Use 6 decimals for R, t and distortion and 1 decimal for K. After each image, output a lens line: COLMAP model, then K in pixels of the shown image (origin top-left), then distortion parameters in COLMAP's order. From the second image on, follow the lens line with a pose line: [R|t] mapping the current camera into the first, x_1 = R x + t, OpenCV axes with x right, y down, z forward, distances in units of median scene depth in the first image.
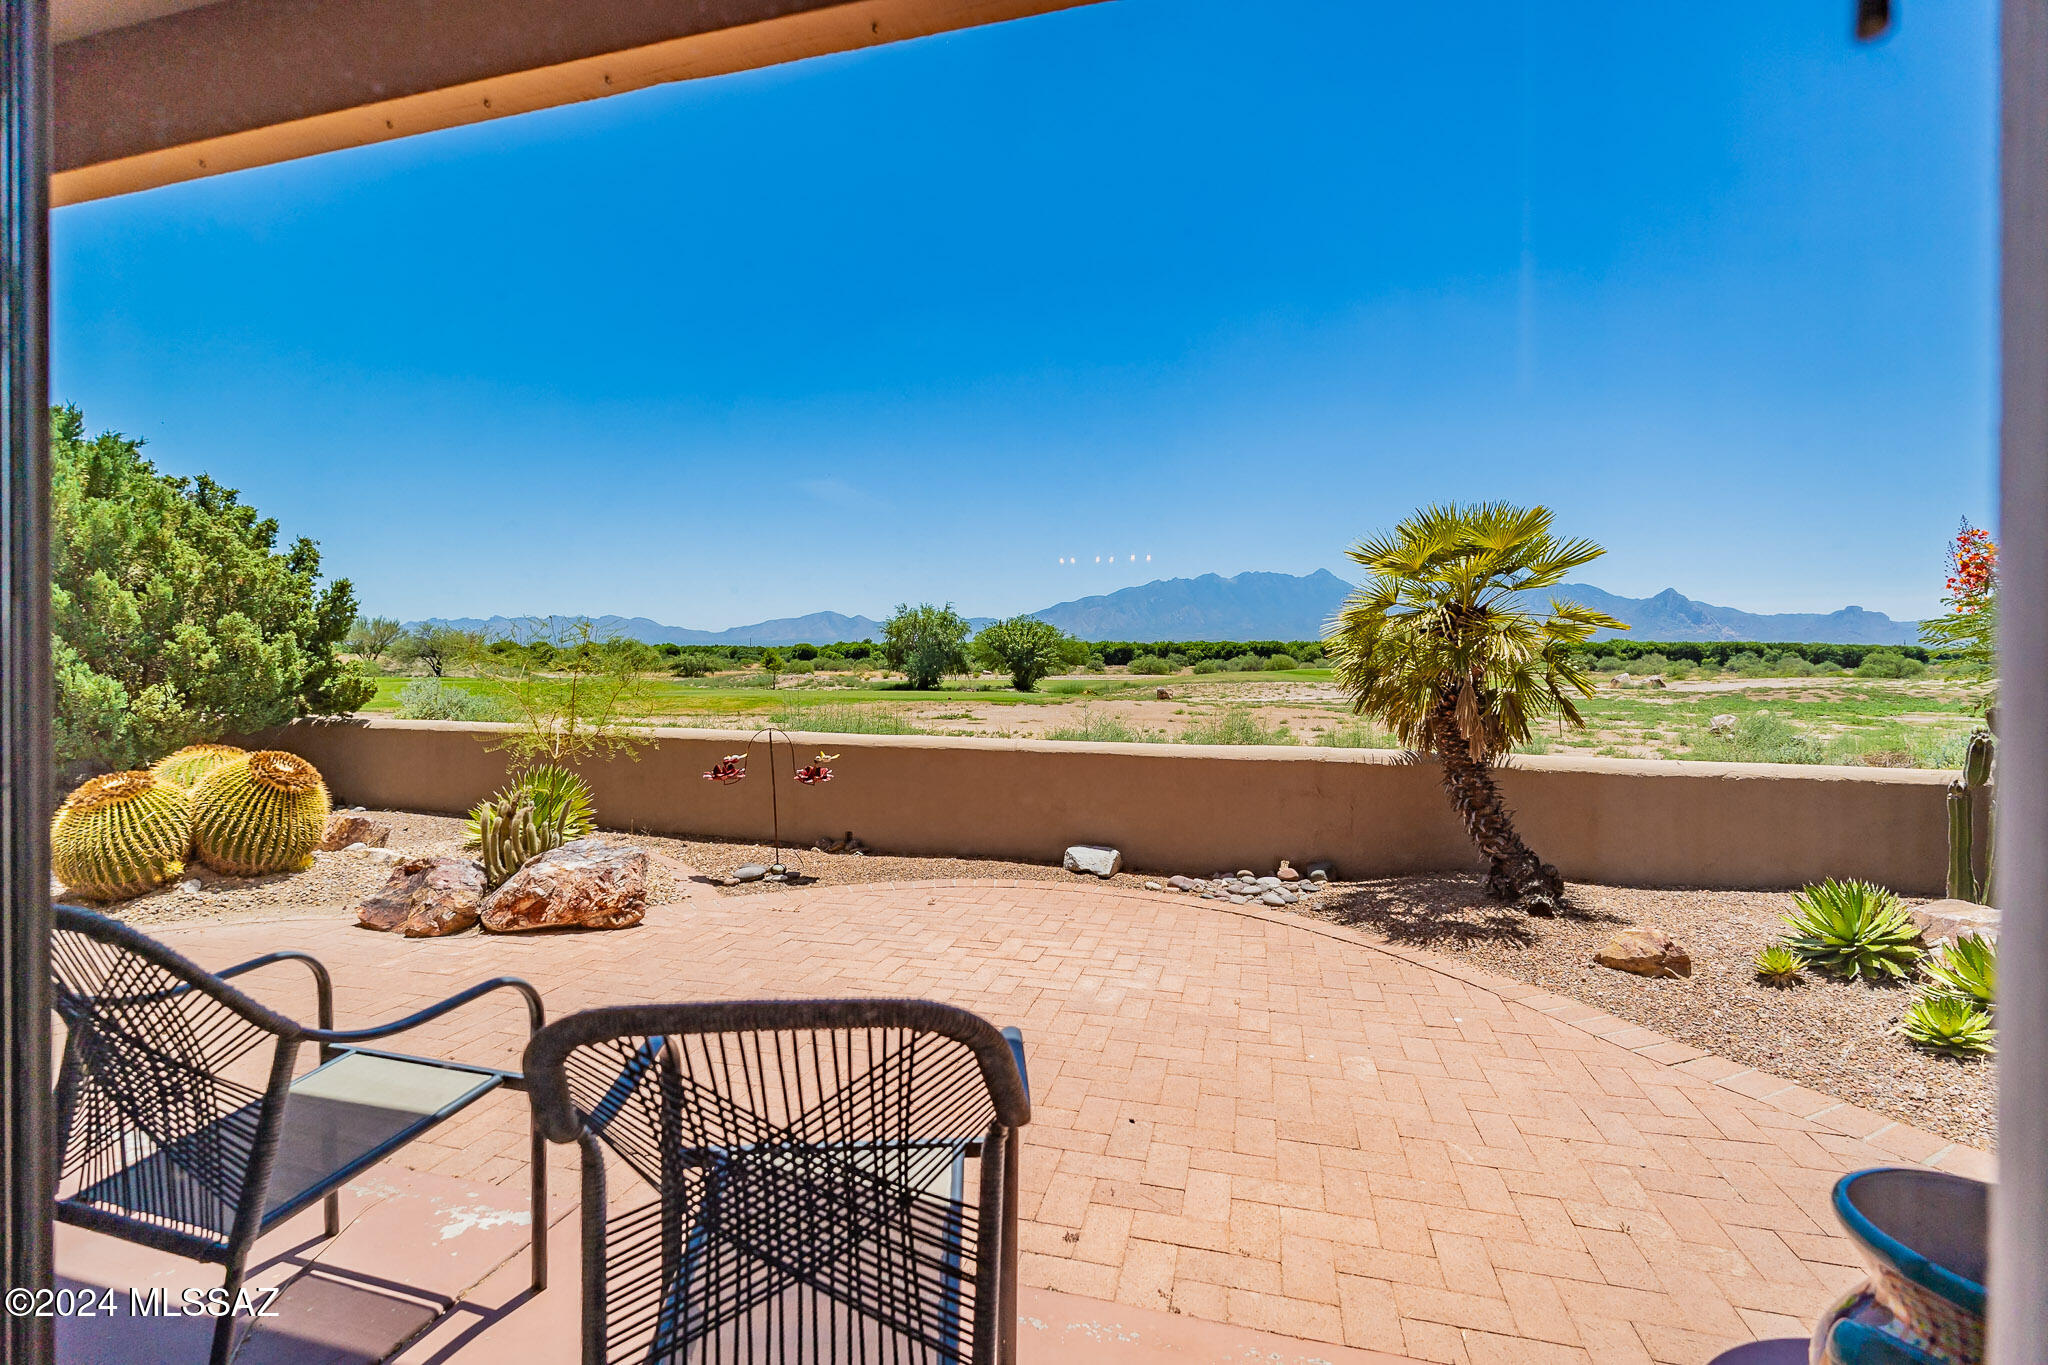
lens RADIAL K [[914.5, 0, 1010.8], [0, 914.5, 655.8], [0, 0, 1]] dist [-0.000346, 0.000727]
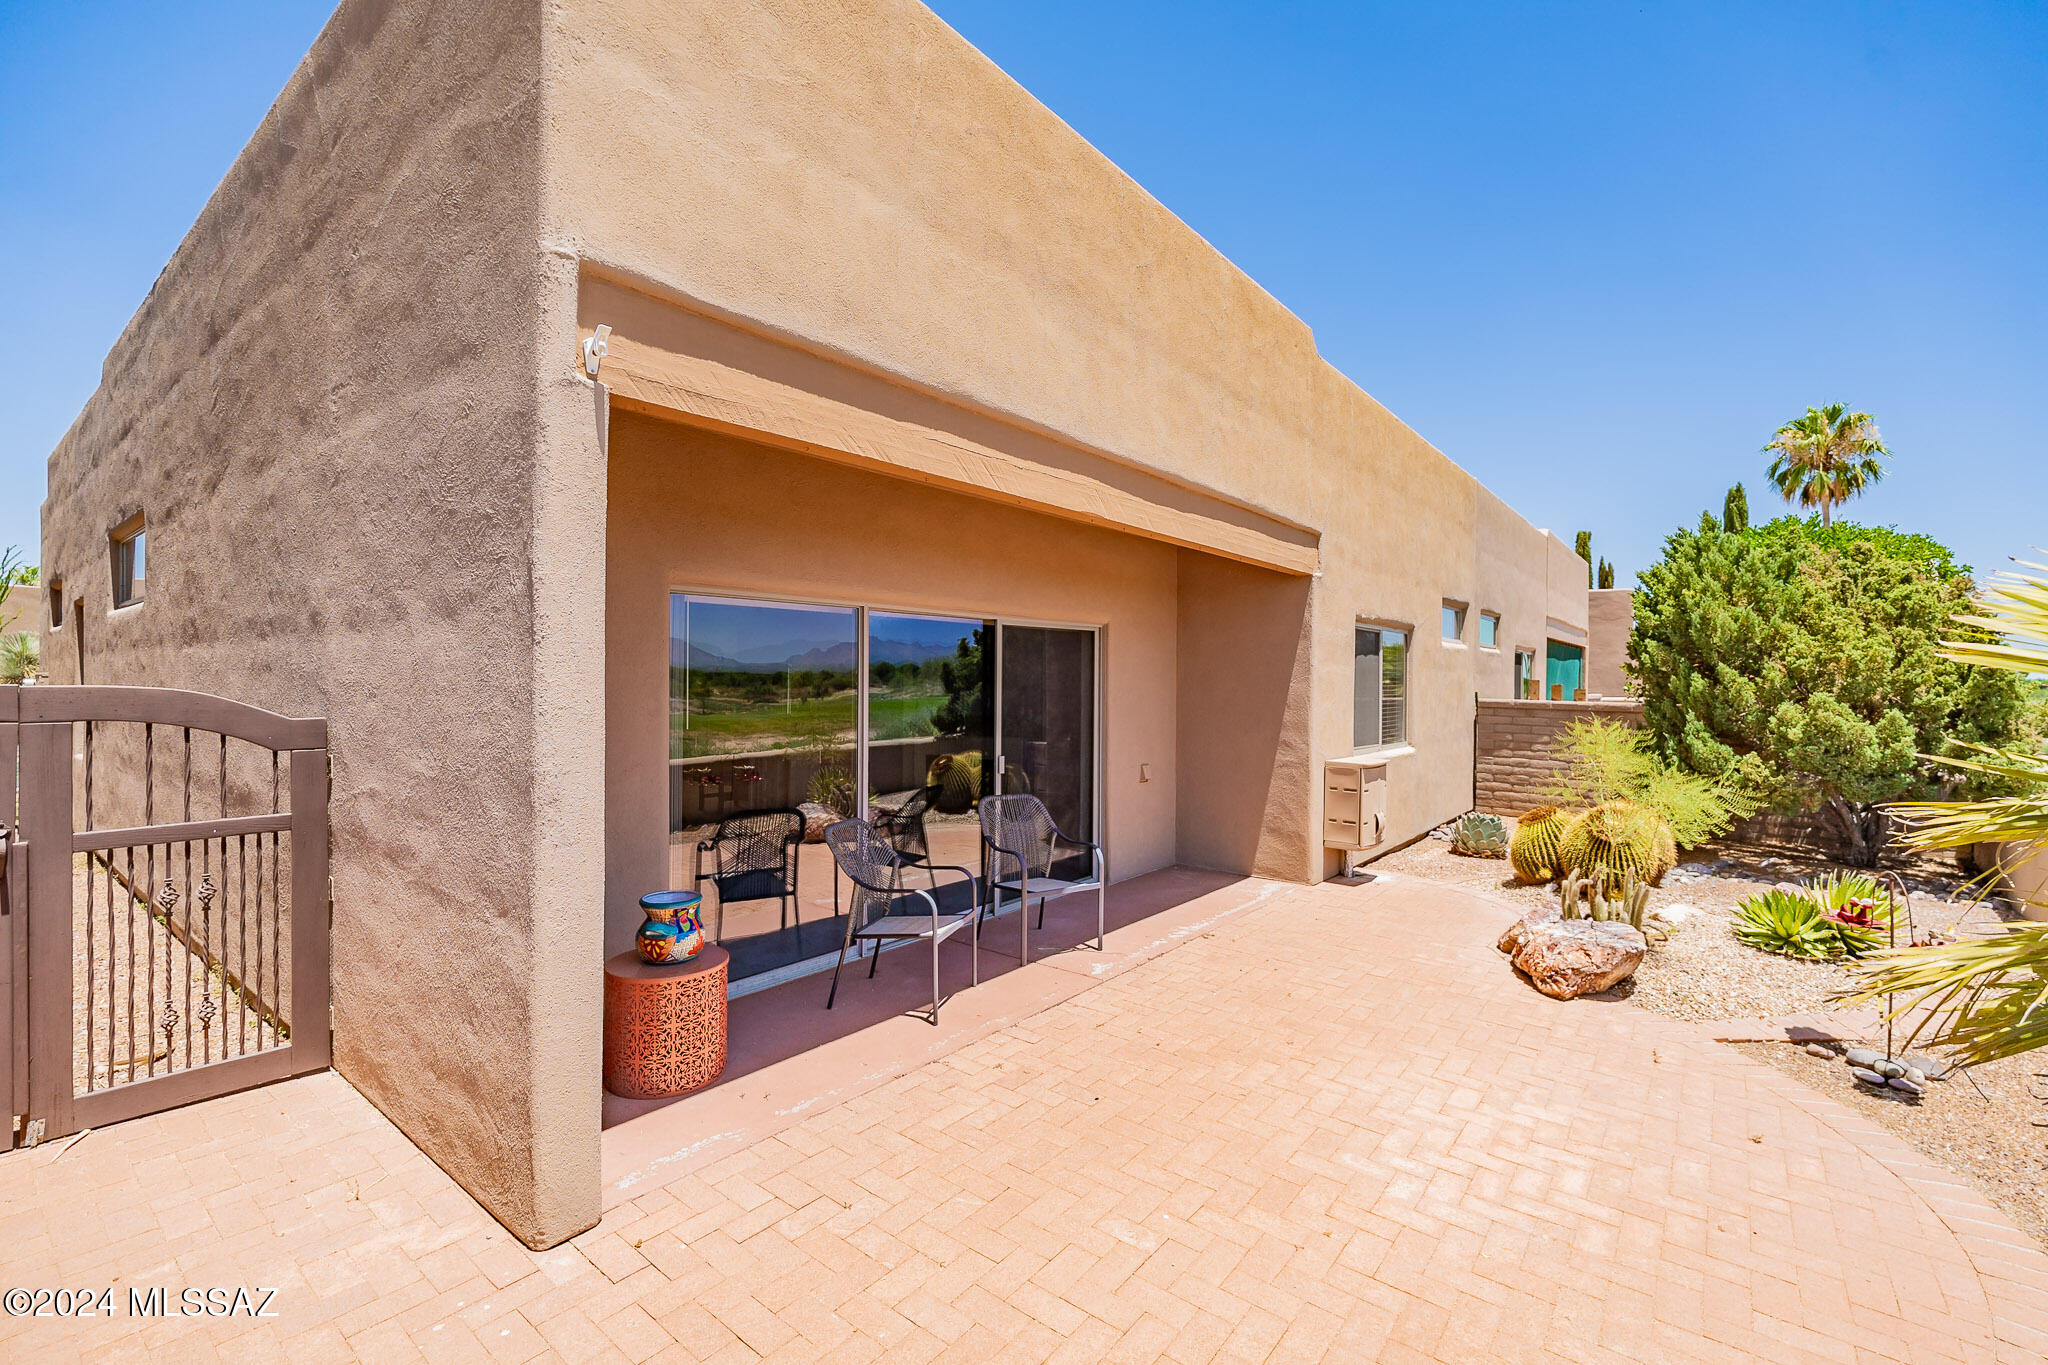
lens RADIAL K [[891.6, 0, 1024.0], [0, 891.6, 682.5], [0, 0, 1]] dist [-0.000190, 0.000216]
pose [[-0.384920, 0.000745, -0.922950, 0.656351], [-0.003900, 0.999989, 0.002433, -0.071071], [0.922942, 0.004536, -0.384913, 0.631804]]
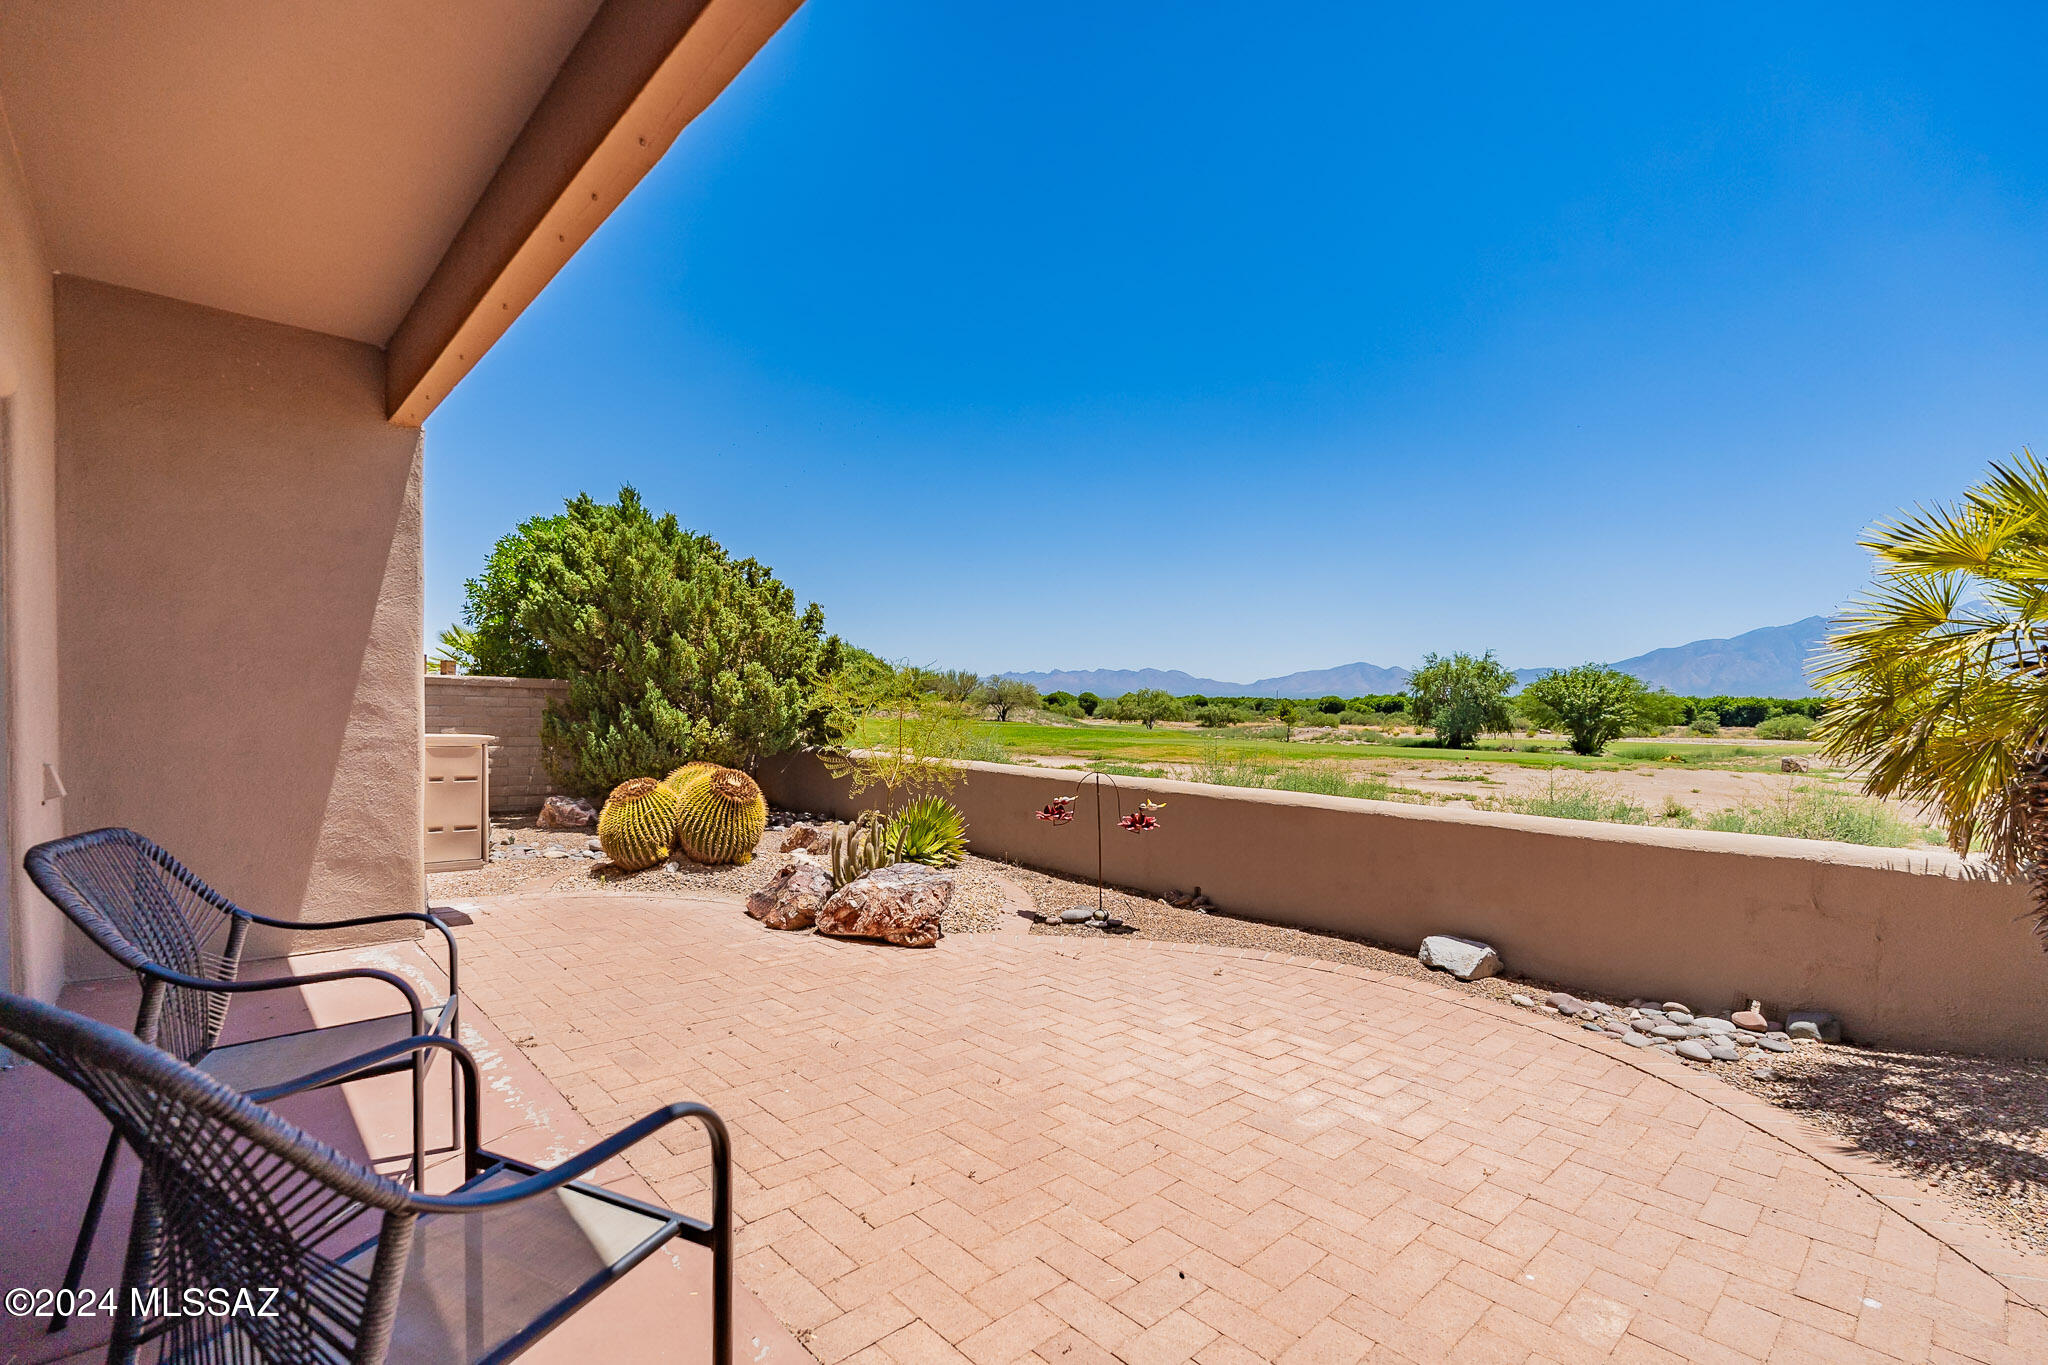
lens RADIAL K [[918.8, 0, 1017.2], [0, 918.8, 721.3], [0, 0, 1]] dist [0.000503, 0.000600]
pose [[0.850890, 0.022737, -0.524852, 0.182749], [-0.015186, 0.999710, 0.018689, 0.007402], [0.525124, -0.007932, 0.850989, 0.110578]]
